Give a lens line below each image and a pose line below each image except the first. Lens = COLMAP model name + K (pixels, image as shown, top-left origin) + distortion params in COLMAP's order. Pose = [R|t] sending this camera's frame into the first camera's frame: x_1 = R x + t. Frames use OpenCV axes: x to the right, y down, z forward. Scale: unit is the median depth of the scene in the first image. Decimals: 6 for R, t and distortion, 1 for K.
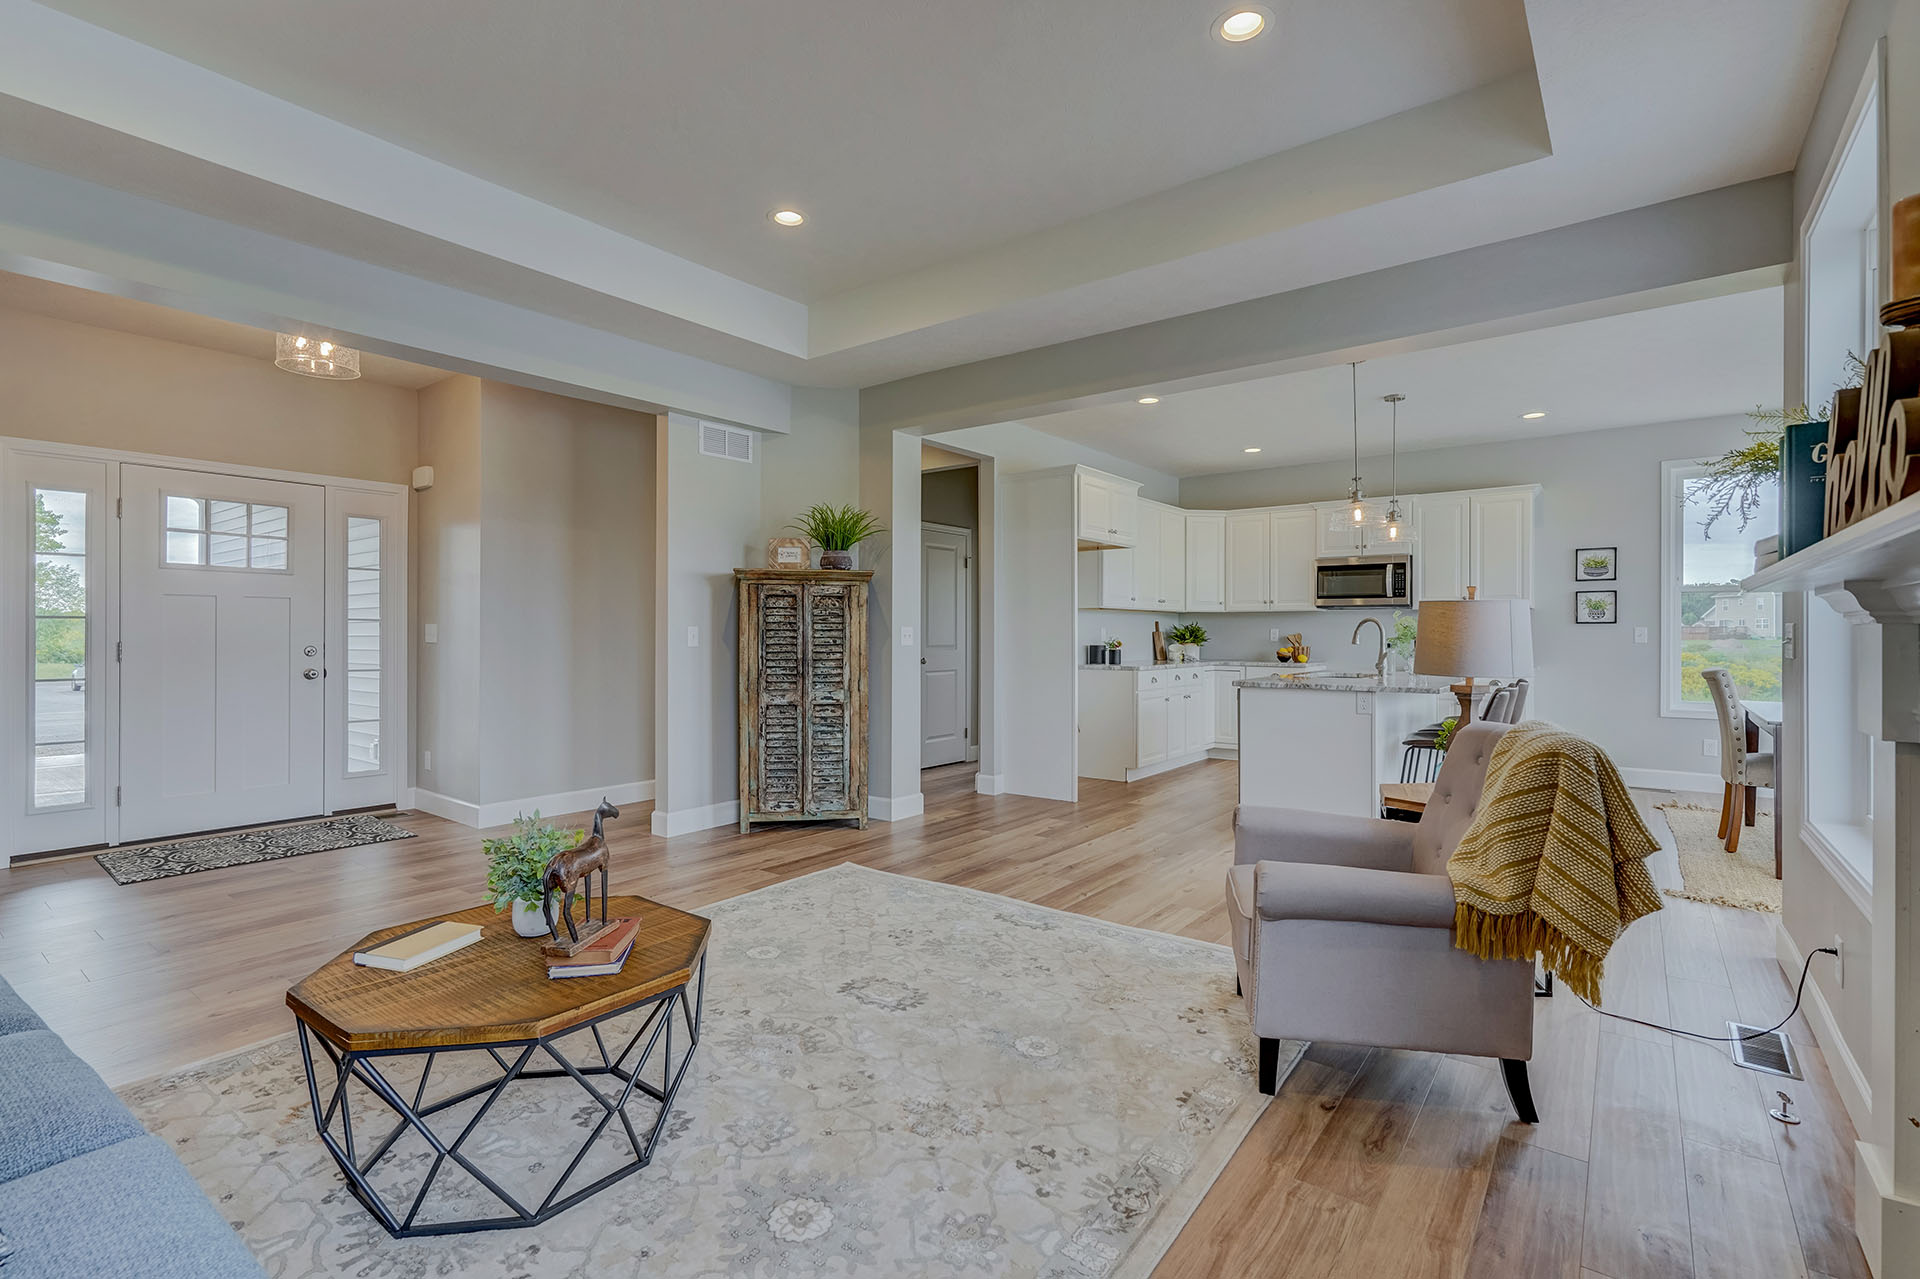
lens RADIAL K [[872.0, 0, 957.2], [0, 872.0, 633.2], [0, 0, 1]] dist [0.002433, 0.000276]
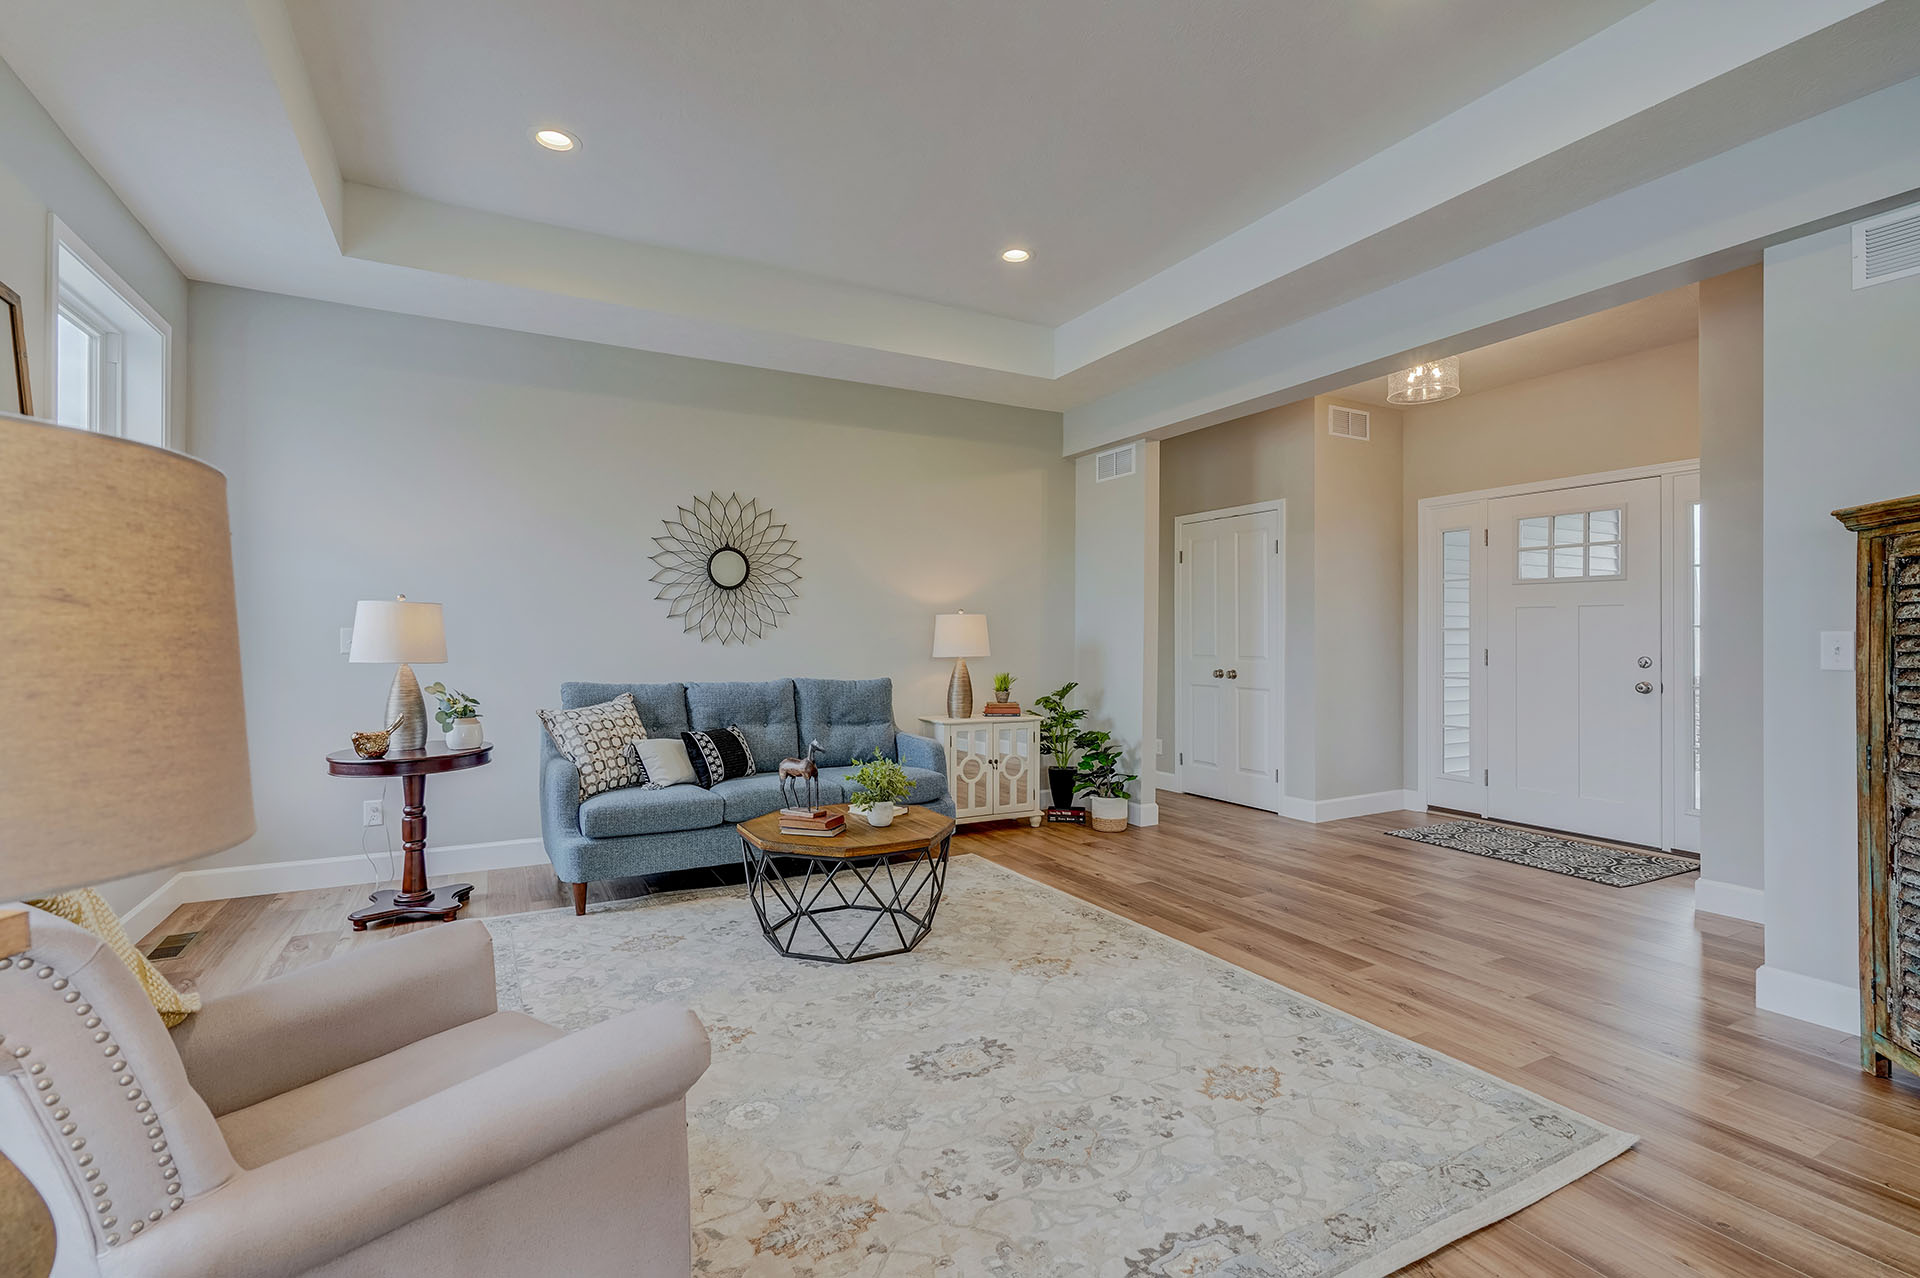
lens RADIAL K [[872.0, 0, 956.2], [0, 872.0, 637.5], [0, 0, 1]] dist [0.002433, 0.000276]
pose [[-0.410532, -0.003580, -0.911839, 0.387774], [-0.004918, 0.999986, -0.001712, -0.000531], [0.911833, 0.003782, -0.410544, 0.744460]]
